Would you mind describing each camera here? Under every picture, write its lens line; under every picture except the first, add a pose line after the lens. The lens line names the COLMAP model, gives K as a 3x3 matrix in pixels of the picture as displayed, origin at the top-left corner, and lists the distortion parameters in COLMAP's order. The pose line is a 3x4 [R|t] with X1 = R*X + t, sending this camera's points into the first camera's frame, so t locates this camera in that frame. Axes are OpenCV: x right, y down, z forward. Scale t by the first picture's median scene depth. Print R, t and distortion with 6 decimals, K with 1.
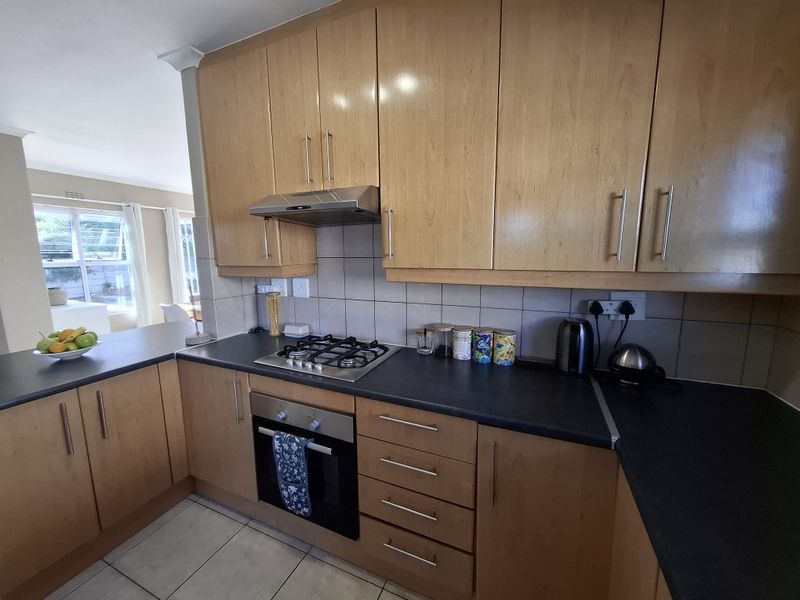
lens RADIAL K [[316.9, 0, 397.4], [0, 316.9, 297.6], [0, 0, 1]] dist [0.000889, 0.000335]
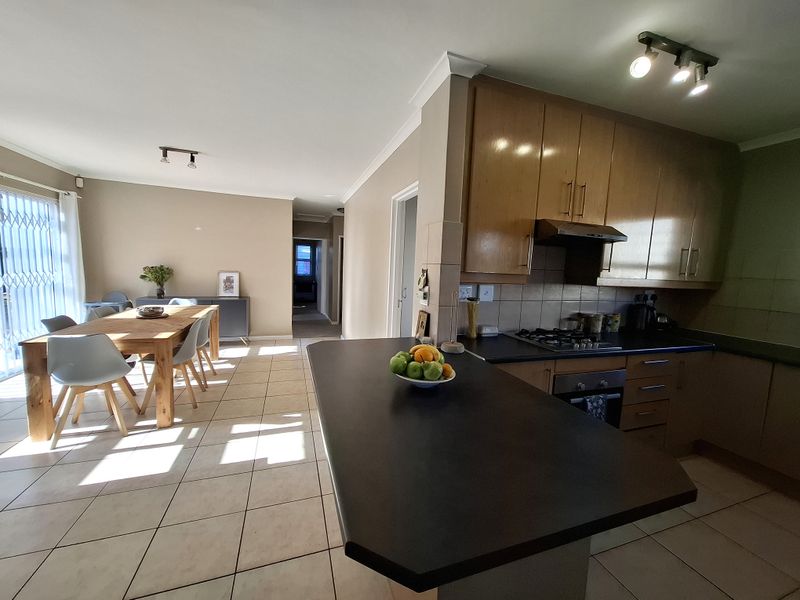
lens RADIAL K [[316.9, 0, 397.4], [0, 316.9, 297.6], [0, 0, 1]] dist [0.000889, 0.000335]
pose [[0.733159, -0.029040, 0.679437, -0.582041], [0.049635, 0.998708, -0.010874, -0.008130], [-0.678244, 0.041696, 0.733653, 0.165402]]
